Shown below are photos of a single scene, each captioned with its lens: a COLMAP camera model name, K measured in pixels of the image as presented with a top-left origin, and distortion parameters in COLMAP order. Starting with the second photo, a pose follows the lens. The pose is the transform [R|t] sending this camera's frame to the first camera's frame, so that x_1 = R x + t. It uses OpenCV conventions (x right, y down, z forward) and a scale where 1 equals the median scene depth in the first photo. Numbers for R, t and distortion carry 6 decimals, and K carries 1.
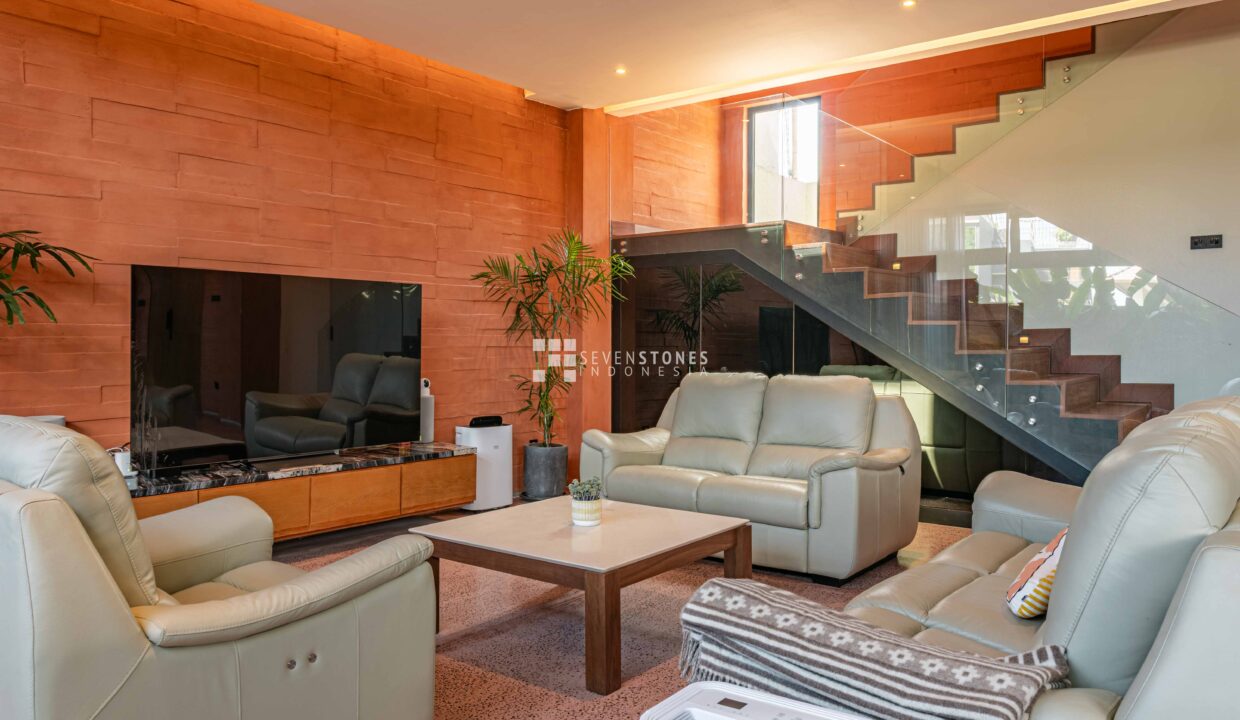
lens RADIAL K [[863.6, 0, 623.0], [0, 863.6, 356.9], [0, 0, 1]] dist [0.000968, -0.007390]
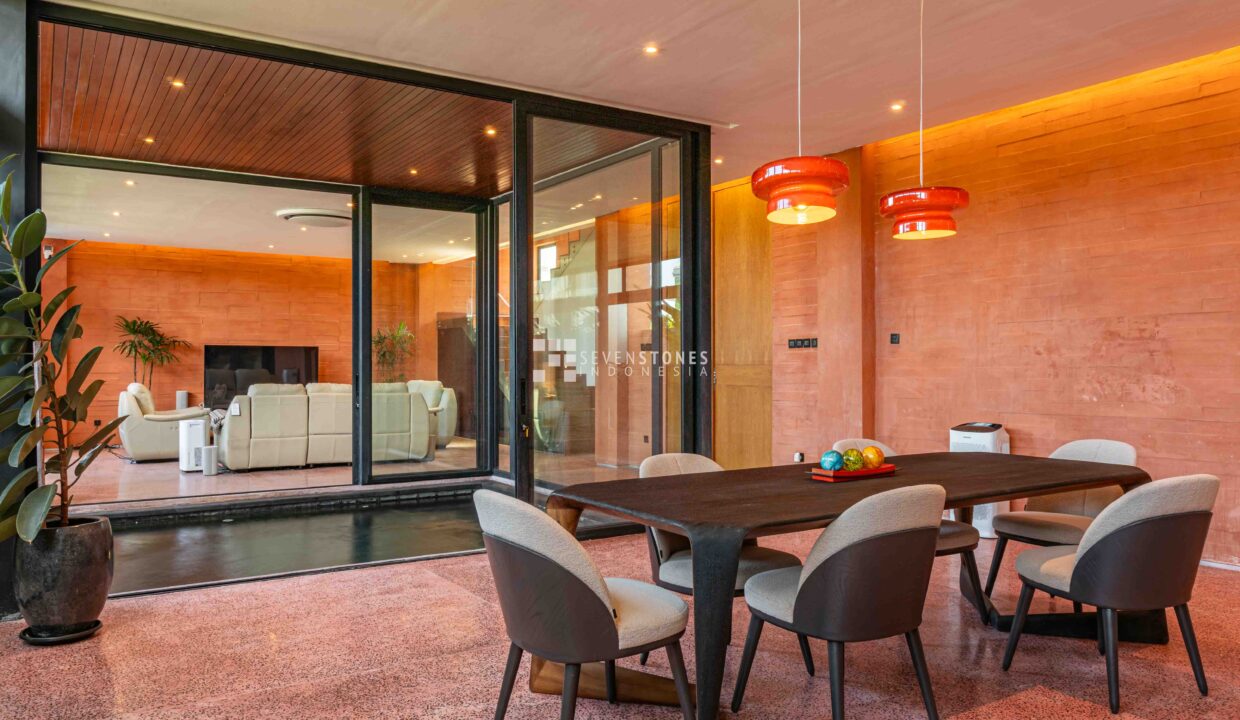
lens RADIAL K [[863.6, 0, 621.4], [0, 863.6, 358.2], [0, 0, 1]] dist [0.000968, -0.007390]
pose [[0.951498, -0.004801, -0.307616, 1.575093], [-0.004382, 0.999565, -0.029155, 0.026415], [0.307622, 0.029089, 0.951064, -1.321695]]
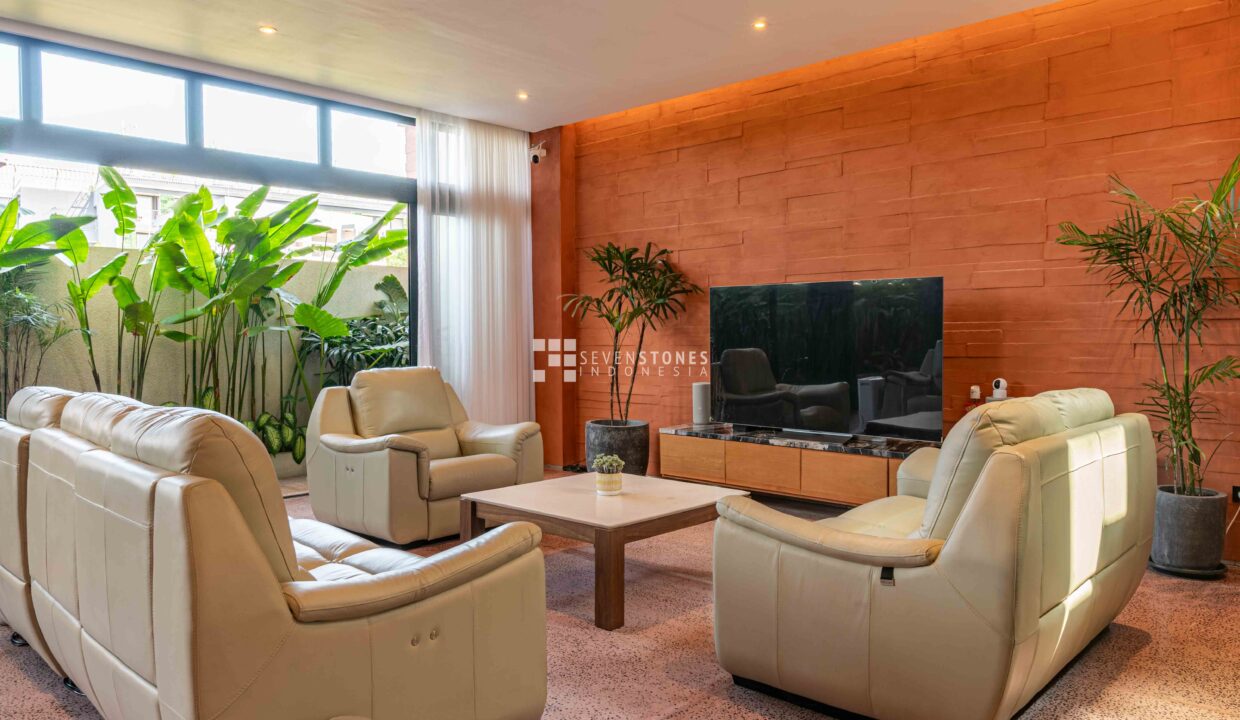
lens RADIAL K [[863.6, 0, 623.7], [0, 863.6, 360.1], [0, 0, 1]] dist [0.000968, -0.007390]
pose [[-0.097932, 0.030538, -0.994724, 0.800729], [-0.013603, 0.999395, 0.032021, -0.019901], [0.995100, 0.016667, -0.097457, 0.808356]]
